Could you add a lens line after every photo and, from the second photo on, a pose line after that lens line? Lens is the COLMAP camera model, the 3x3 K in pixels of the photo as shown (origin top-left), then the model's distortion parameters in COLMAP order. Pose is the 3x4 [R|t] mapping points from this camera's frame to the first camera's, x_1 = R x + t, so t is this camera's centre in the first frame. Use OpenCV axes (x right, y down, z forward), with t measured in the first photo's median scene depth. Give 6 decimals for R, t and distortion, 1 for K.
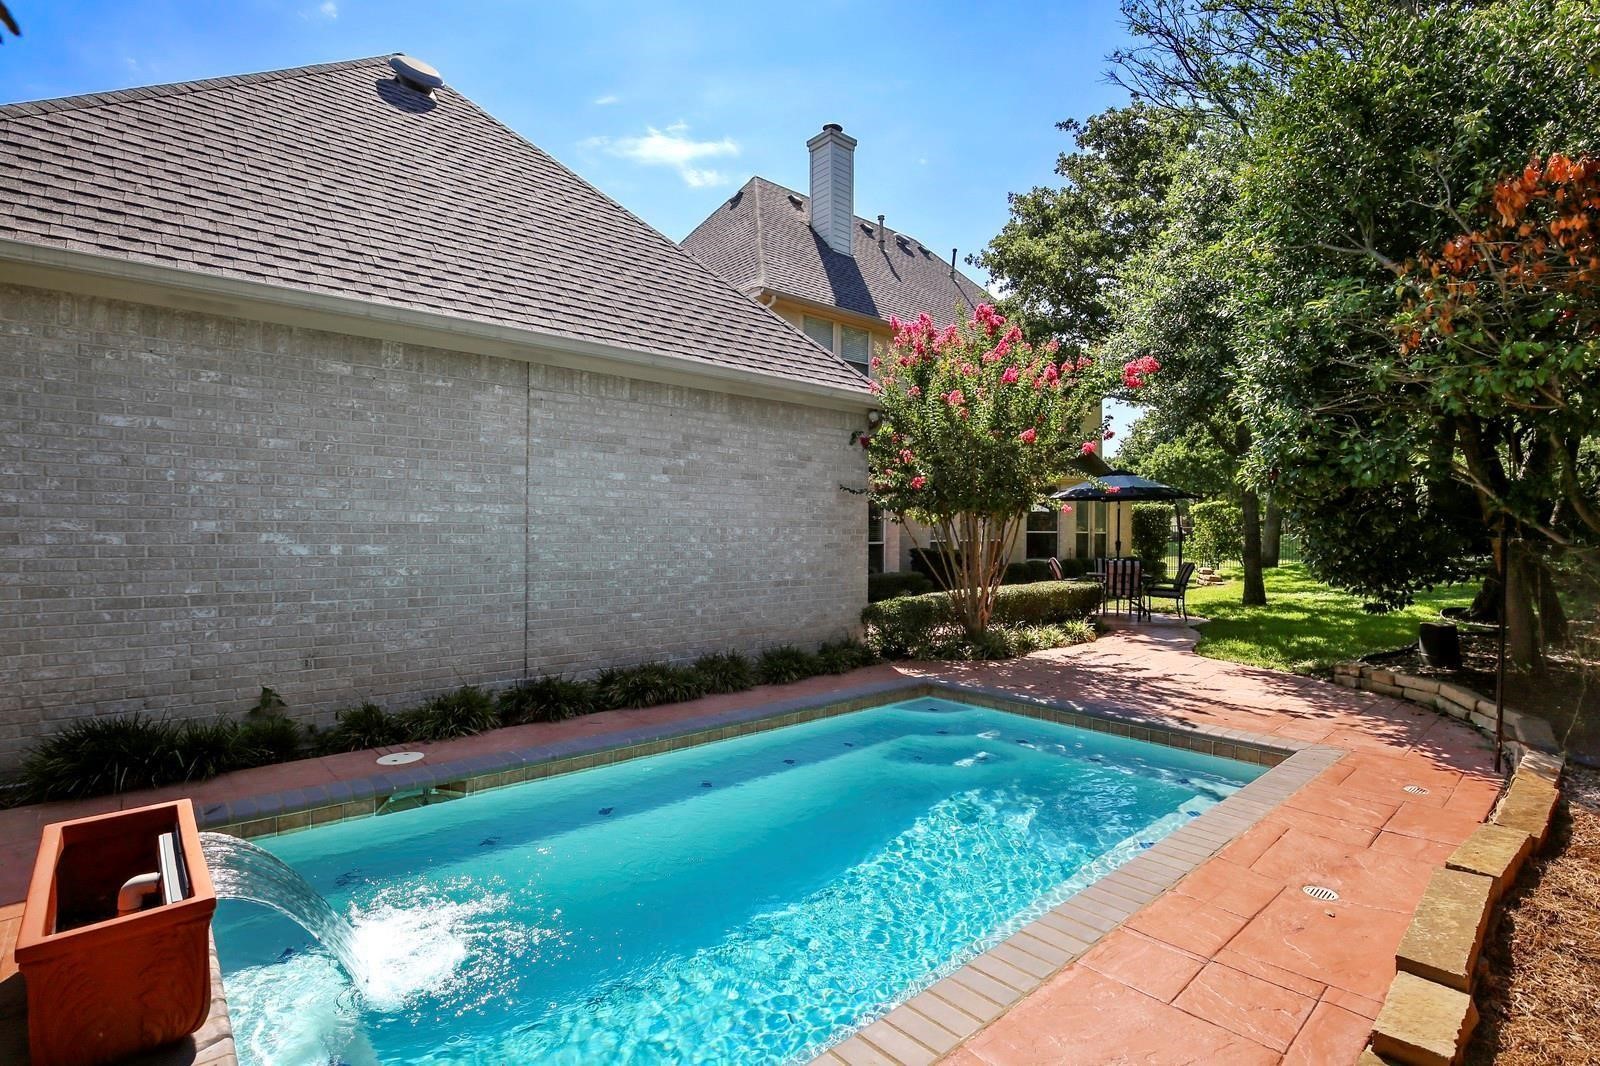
lens RADIAL K [[753.3, 0, 797.4], [0, 753.3, 534.8], [0, 0, 1]] dist [-0.001679, -0.000322]
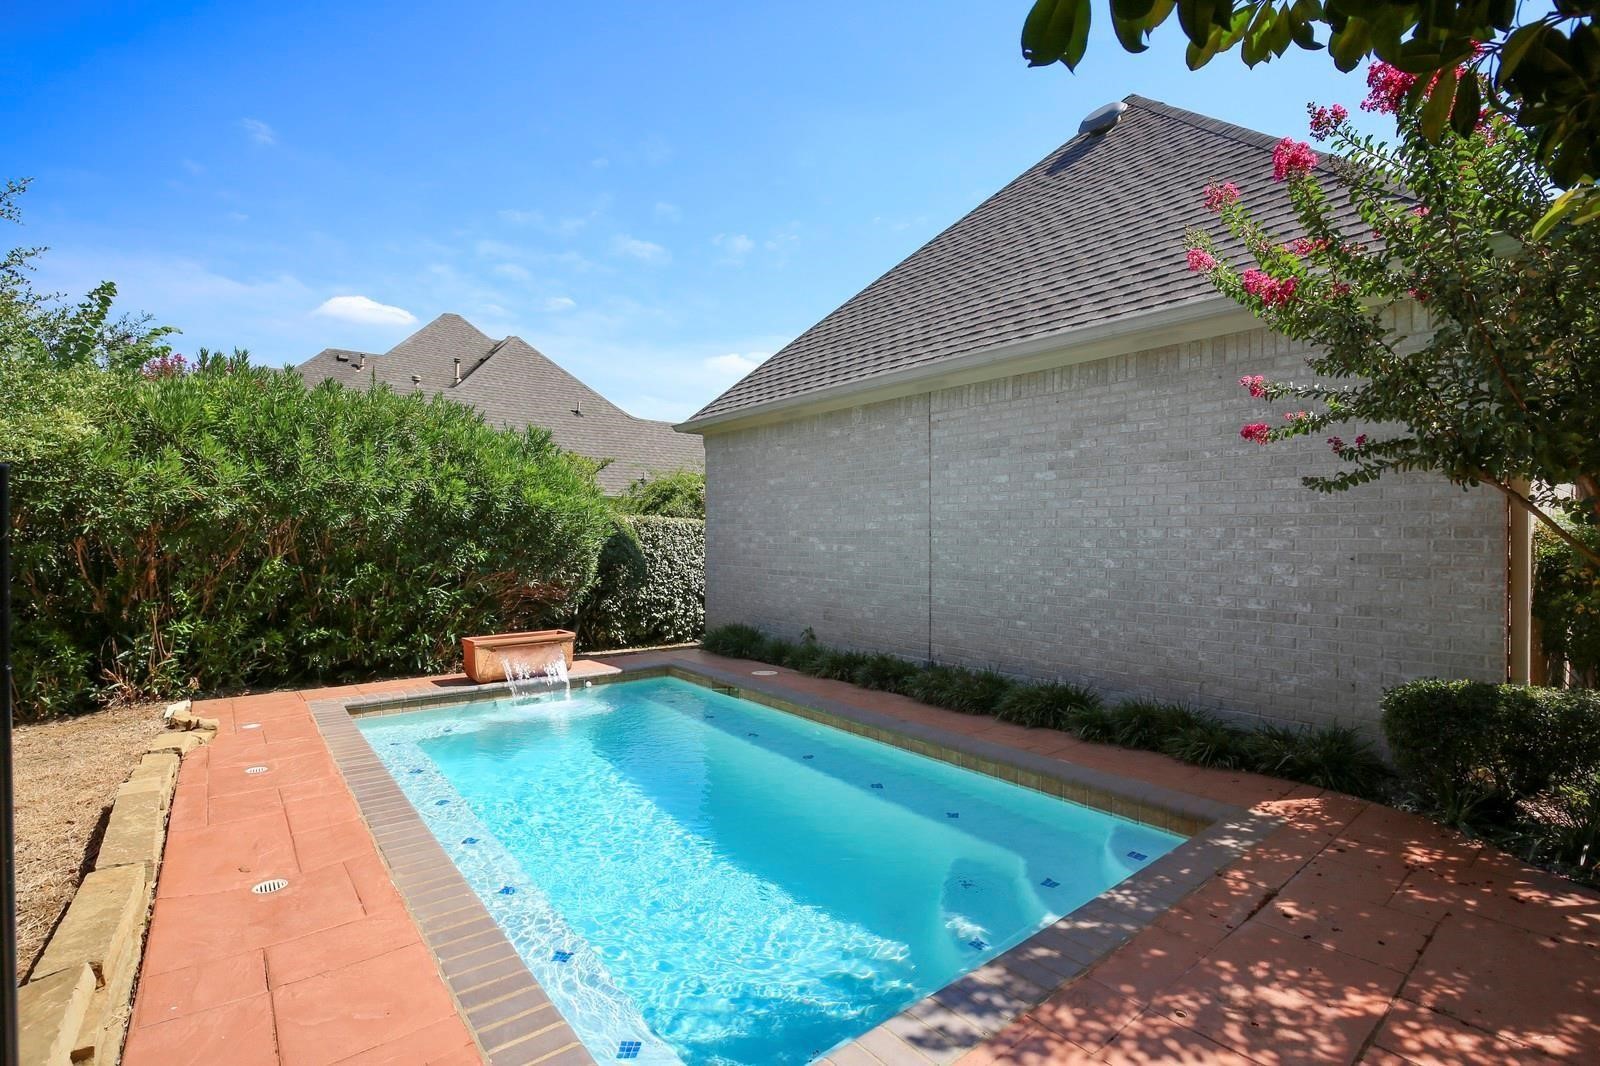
lens RADIAL K [[753.3, 0, 799.2], [0, 753.3, 533.7], [0, 0, 1]] dist [-0.001679, -0.000322]
pose [[-0.042619, -0.009573, -0.999046, 0.760239], [-0.005959, 0.999939, -0.009327, 0.004658], [0.999074, 0.005556, -0.042674, 0.777182]]
